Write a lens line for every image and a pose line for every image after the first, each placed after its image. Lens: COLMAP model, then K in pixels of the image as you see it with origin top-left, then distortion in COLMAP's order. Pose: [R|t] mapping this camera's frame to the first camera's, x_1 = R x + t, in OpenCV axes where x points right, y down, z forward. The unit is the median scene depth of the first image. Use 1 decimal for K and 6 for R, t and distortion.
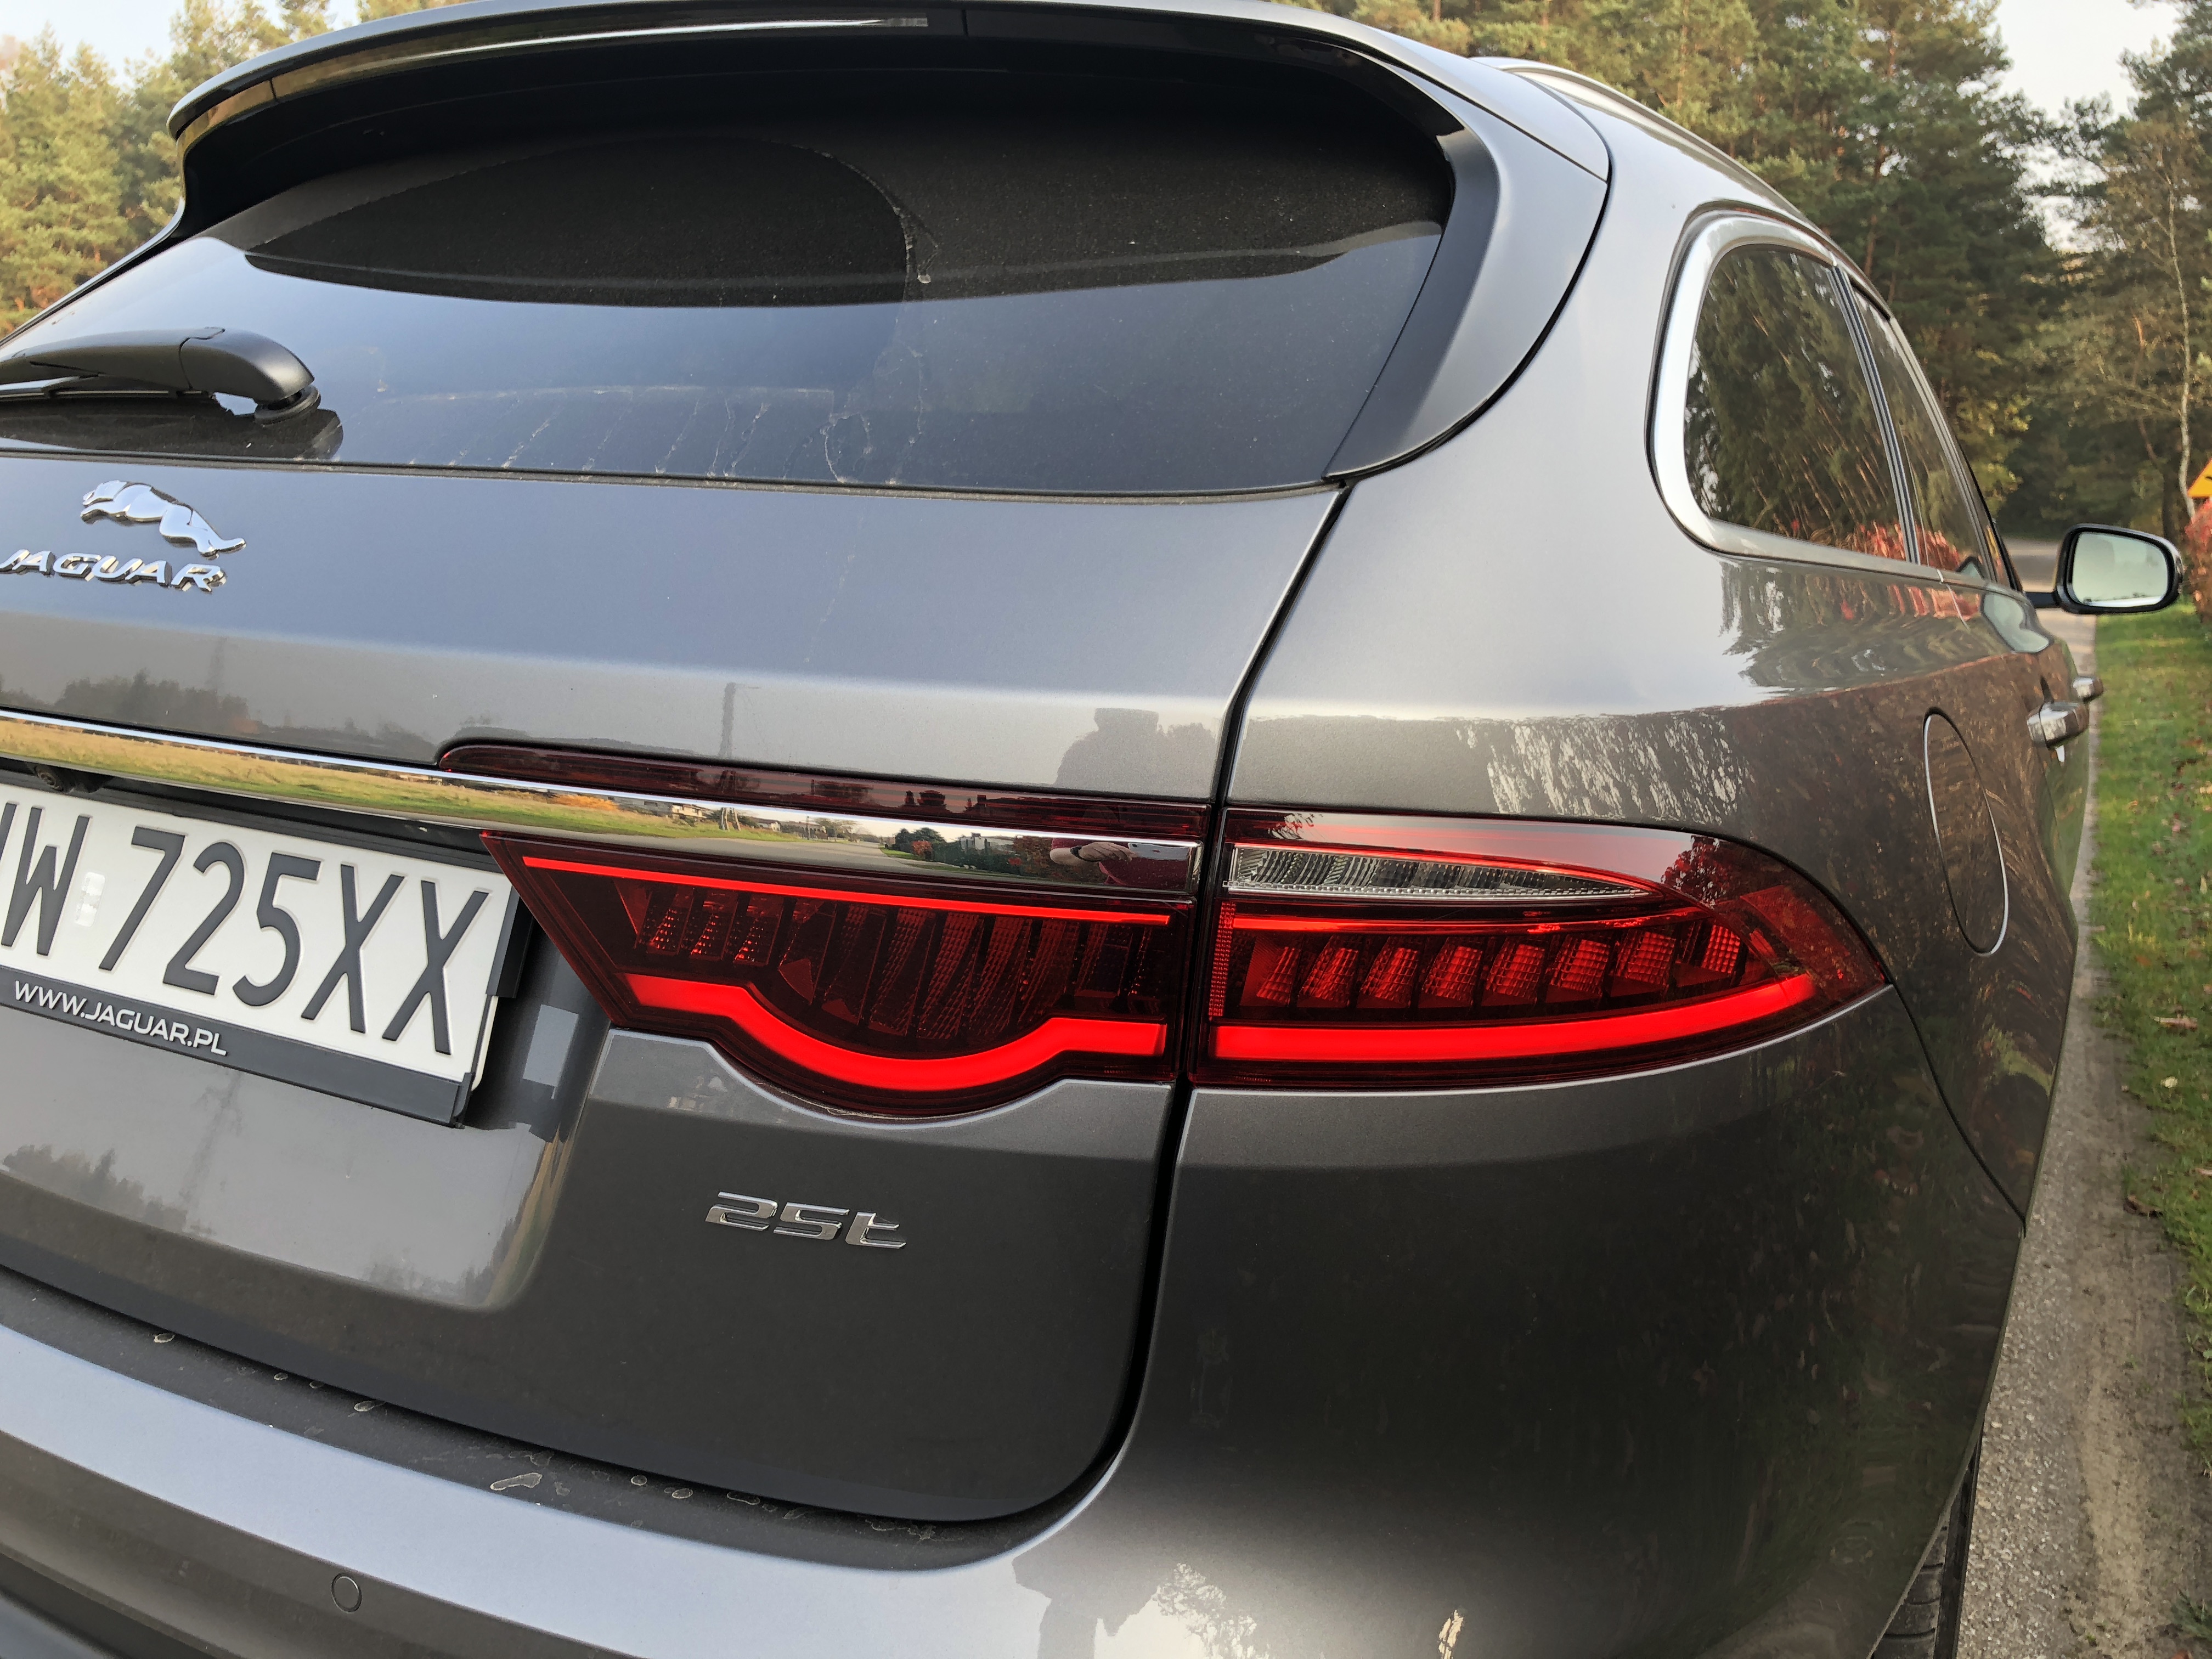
lens RADIAL K [[1879.9, 0, 1108.6], [0, 1879.9, 803.8], [0, 0, 1]] dist [0.004273, -0.005059]
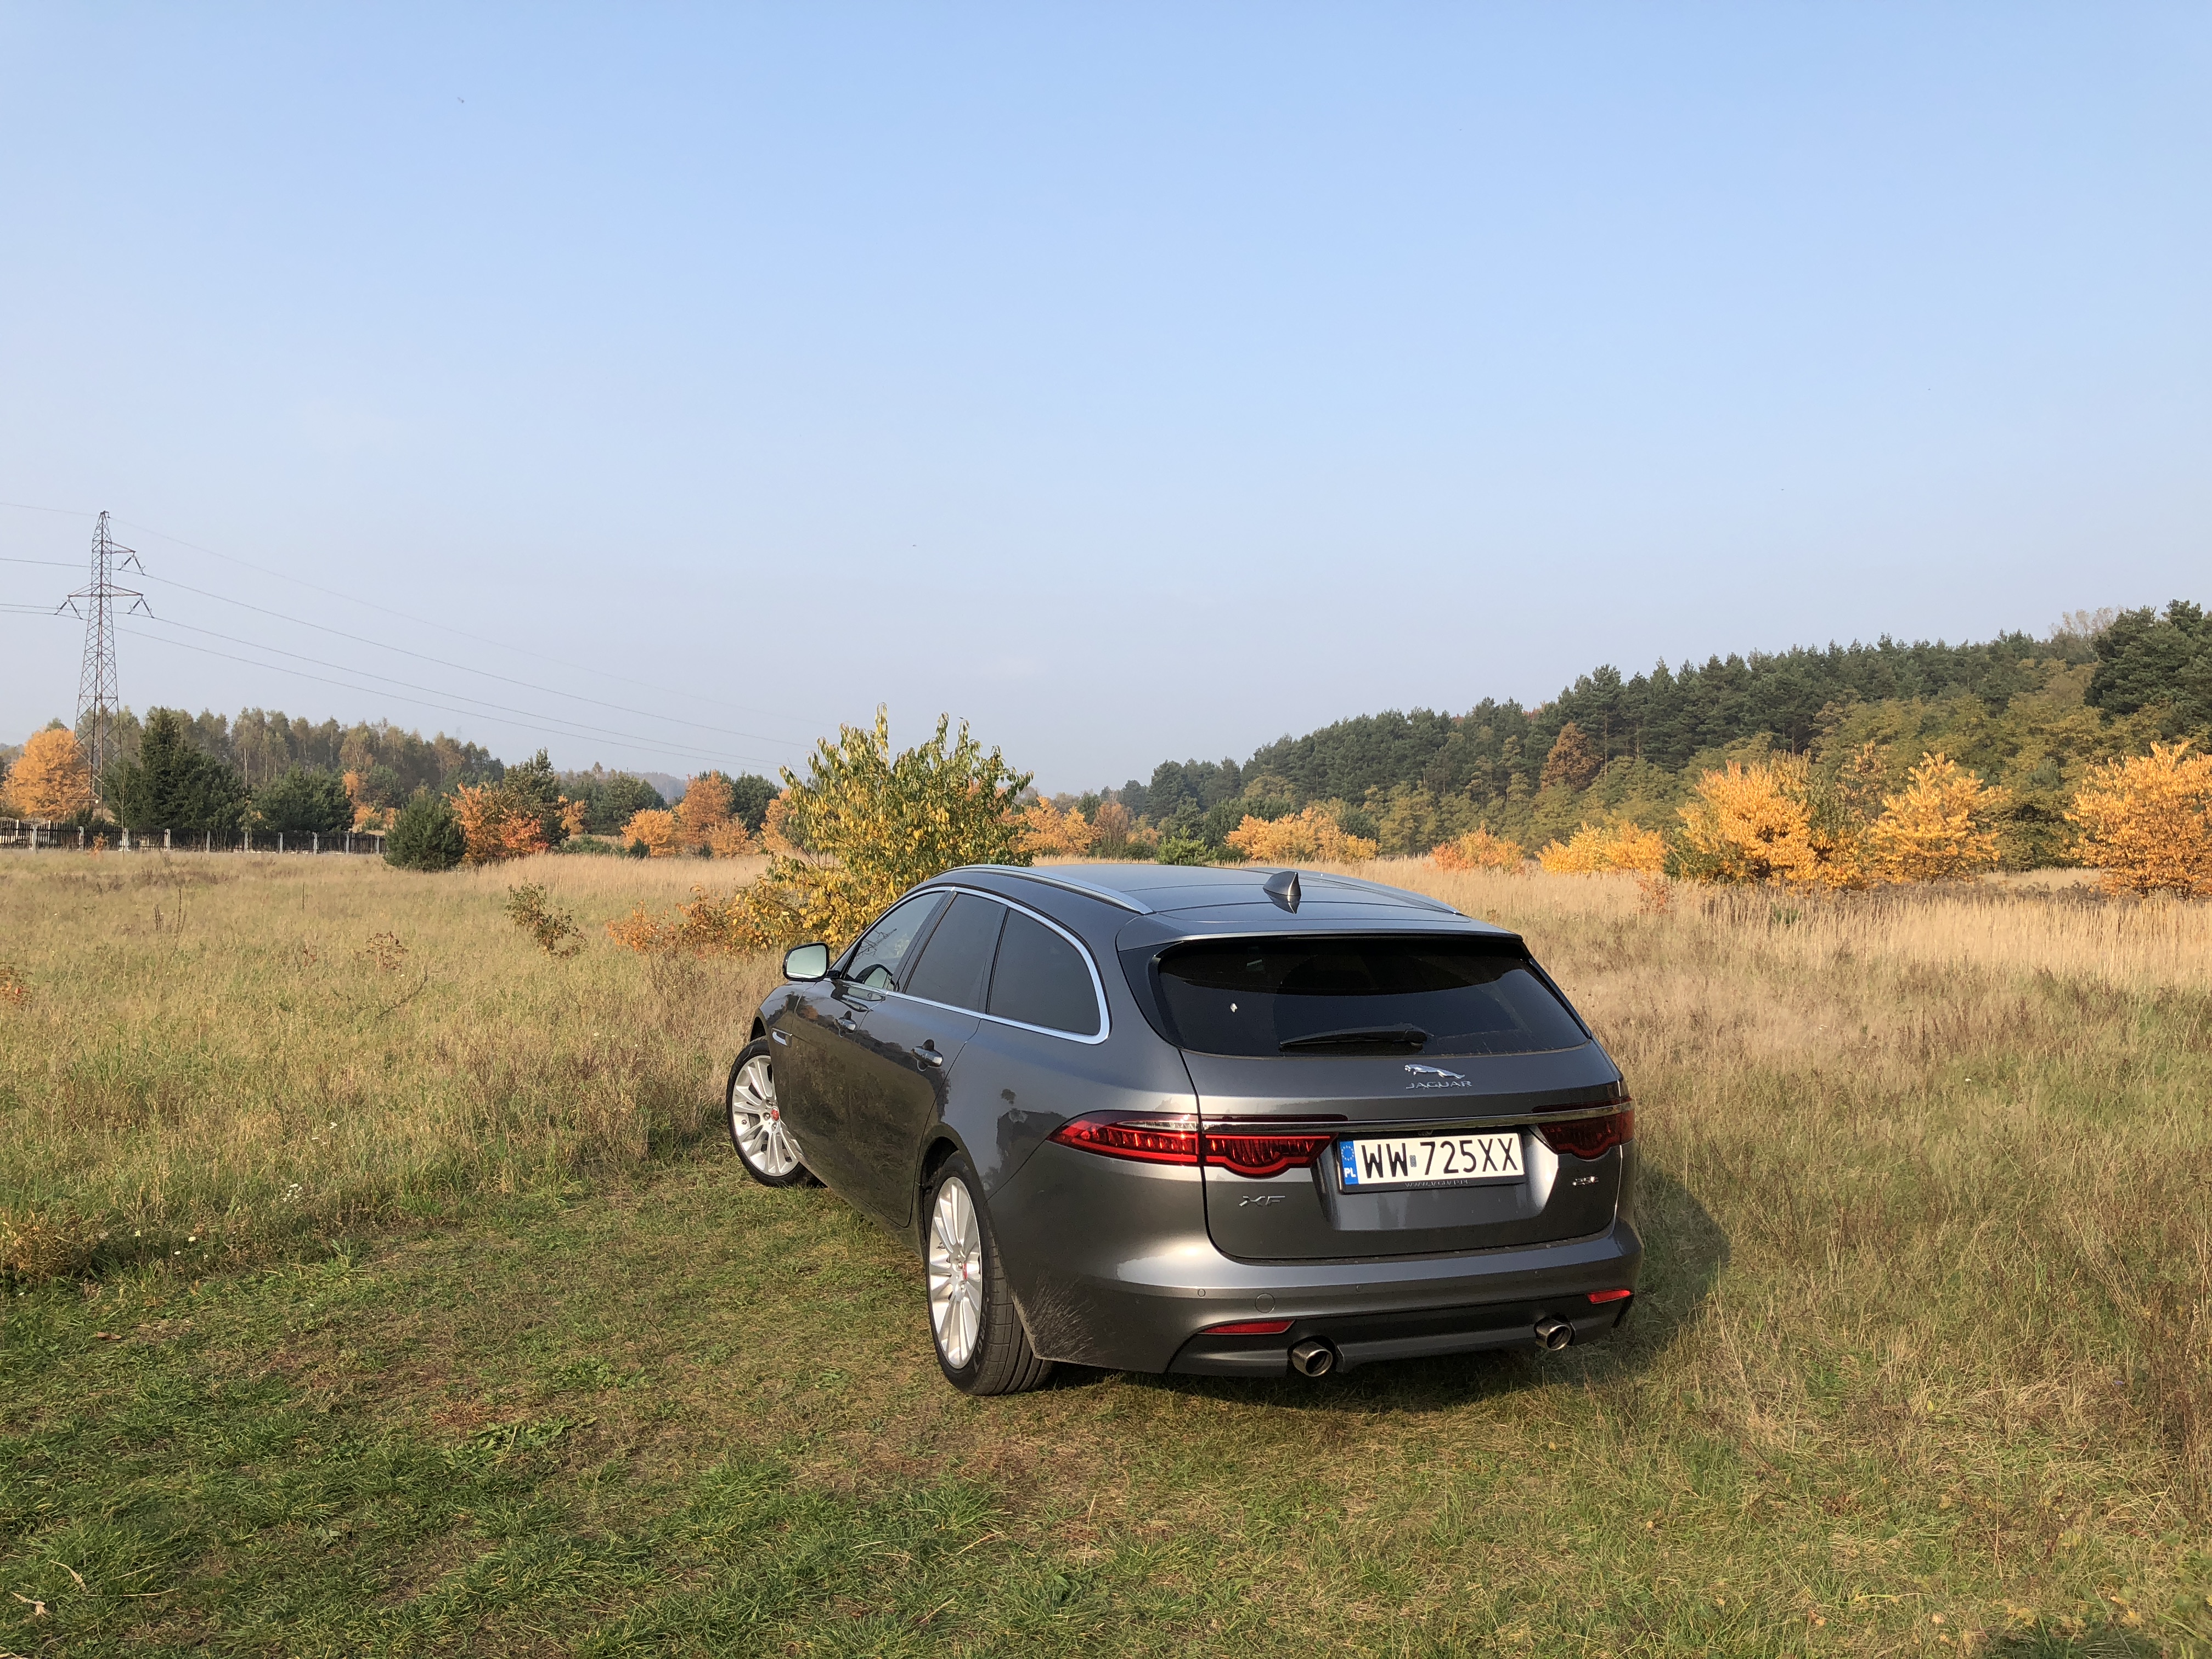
lens RADIAL K [[1830.6, 0, 1175.1], [0, 1830.6, 840.8], [0, 0, 1]] dist [0.065164, -0.100735]
pose [[0.633865, -0.043286, 0.772232, -4.717367], [0.126403, 0.990807, -0.048217, -0.627303], [-0.763045, 0.128175, 0.633509, -1.577229]]
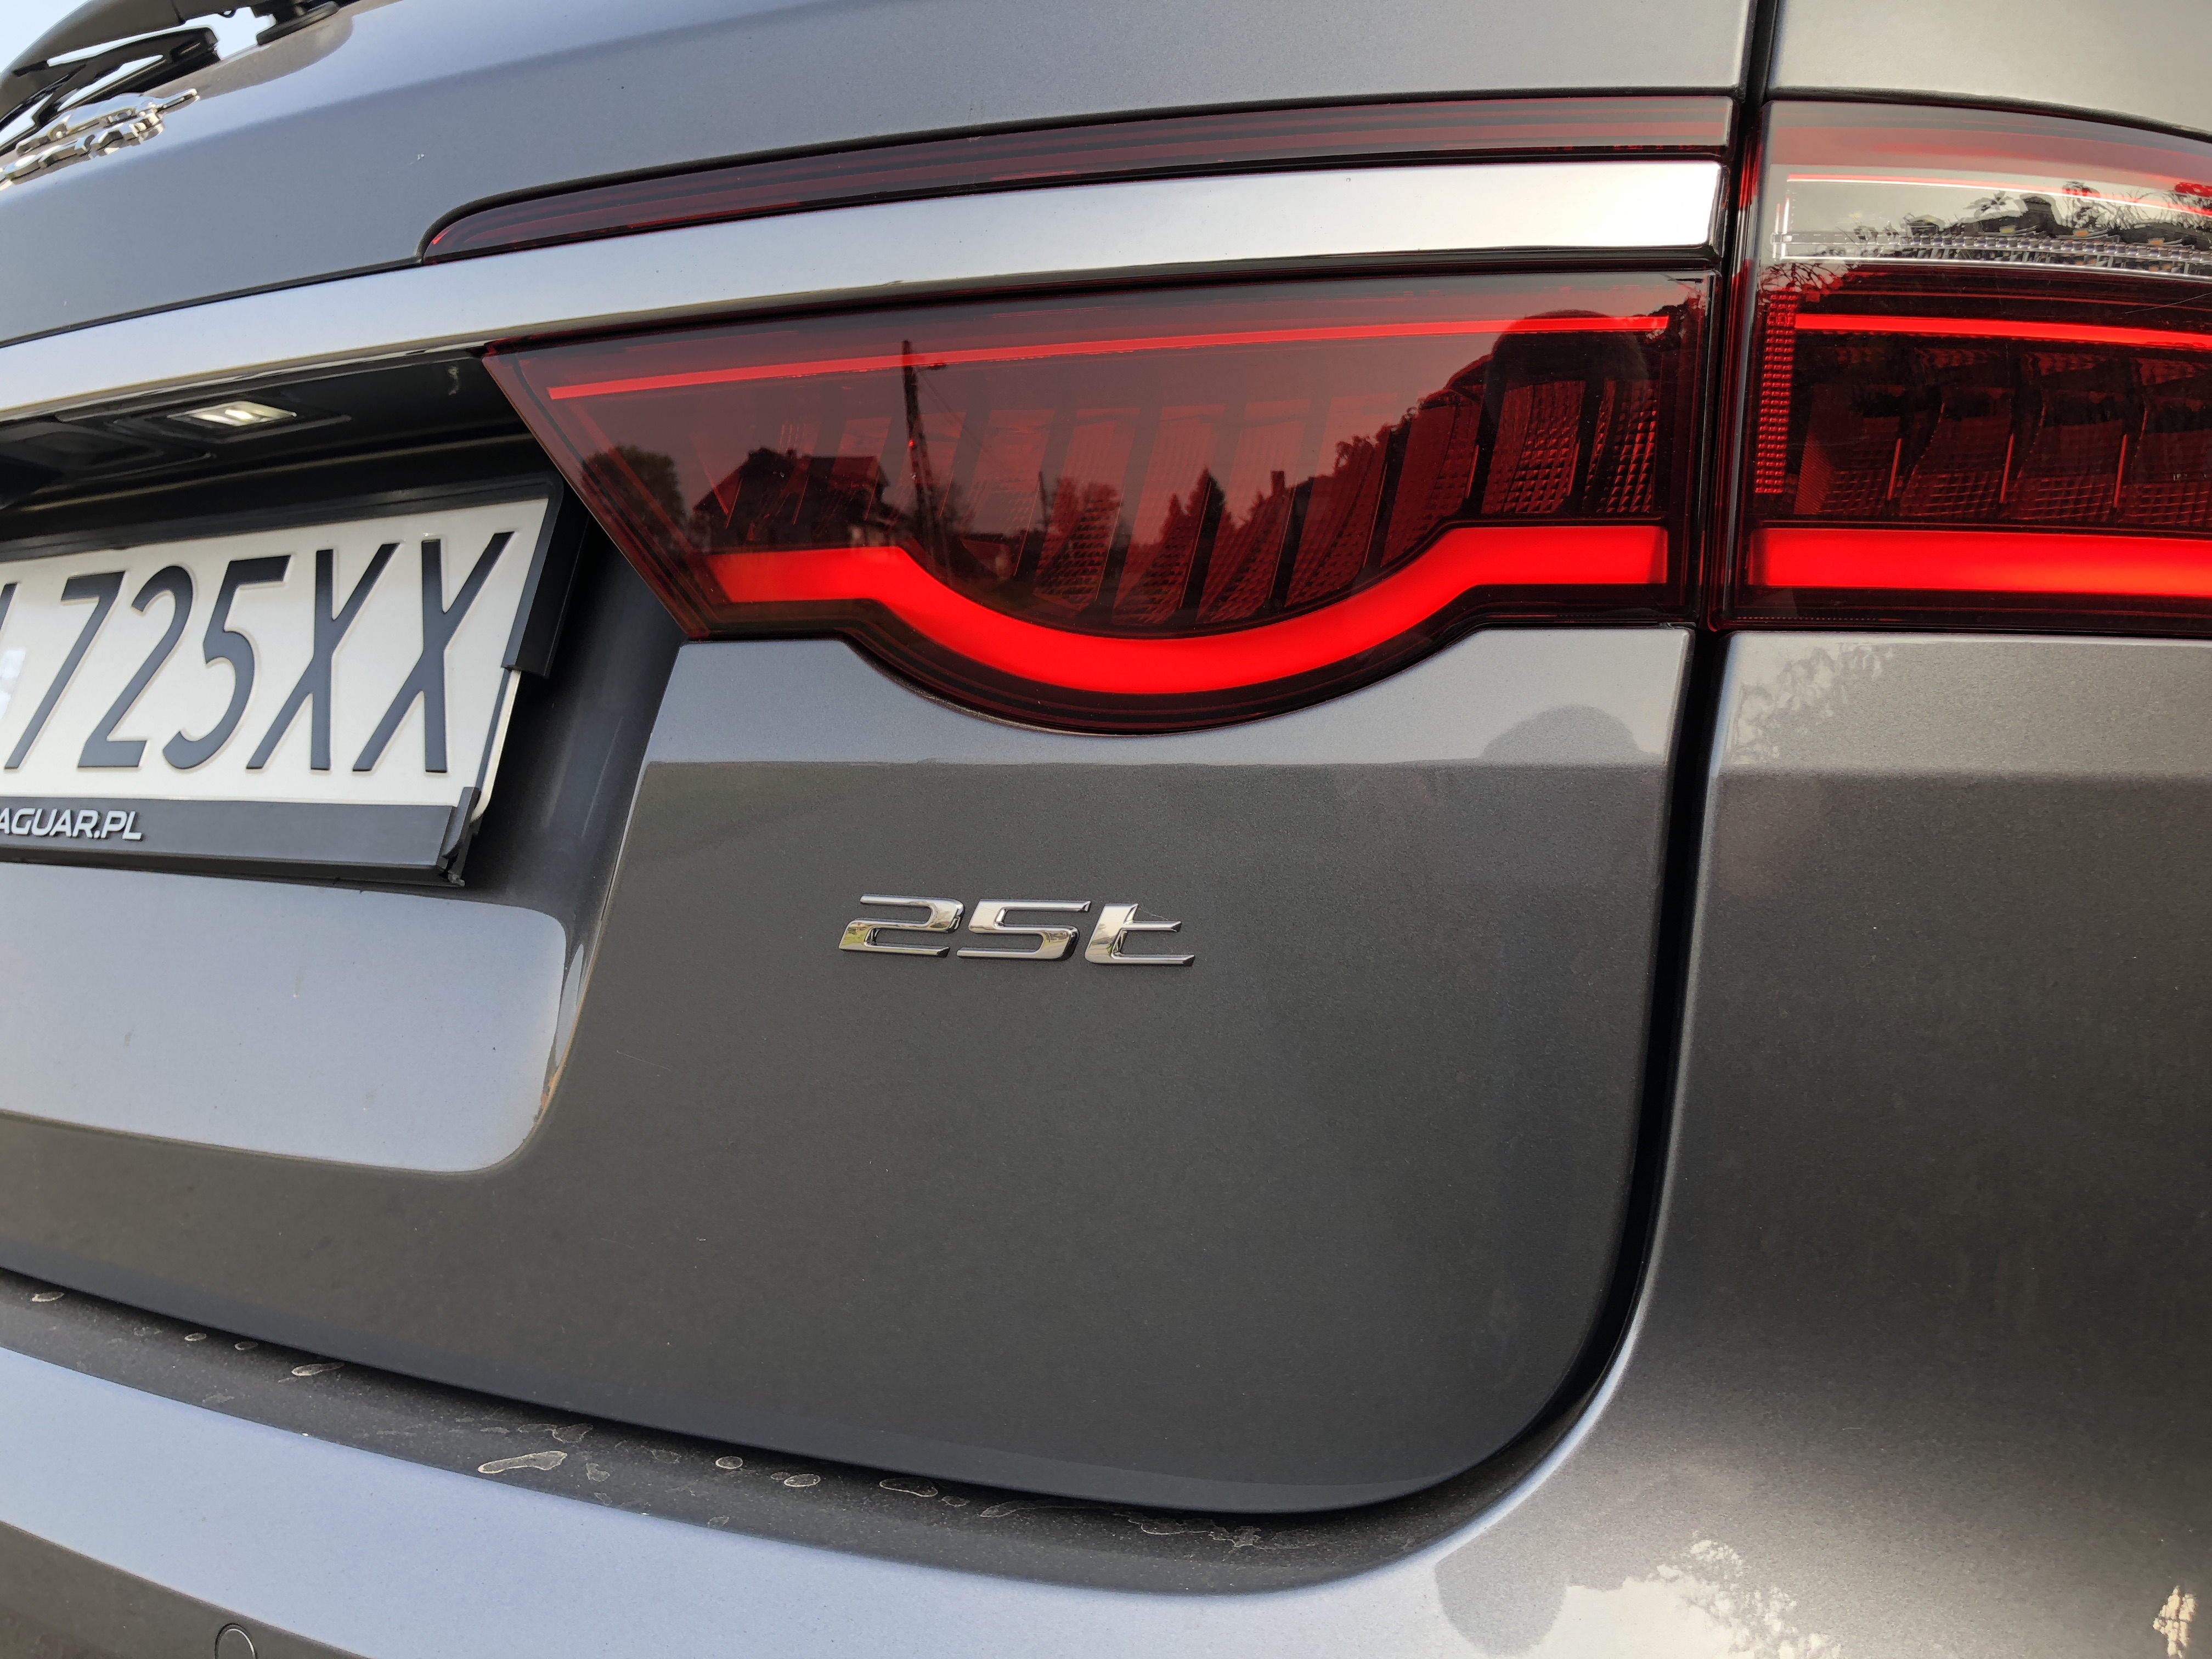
lens RADIAL K [[1887.9, 0, 1083.4], [0, 1887.9, 824.9], [0, 0, 1]] dist [0.046211, -0.073256]
pose [[0.992599, -0.036408, -0.115855, -0.065254], [0.020221, 0.990234, -0.137944, 0.235411], [0.119746, 0.134580, 0.983641, 0.395498]]
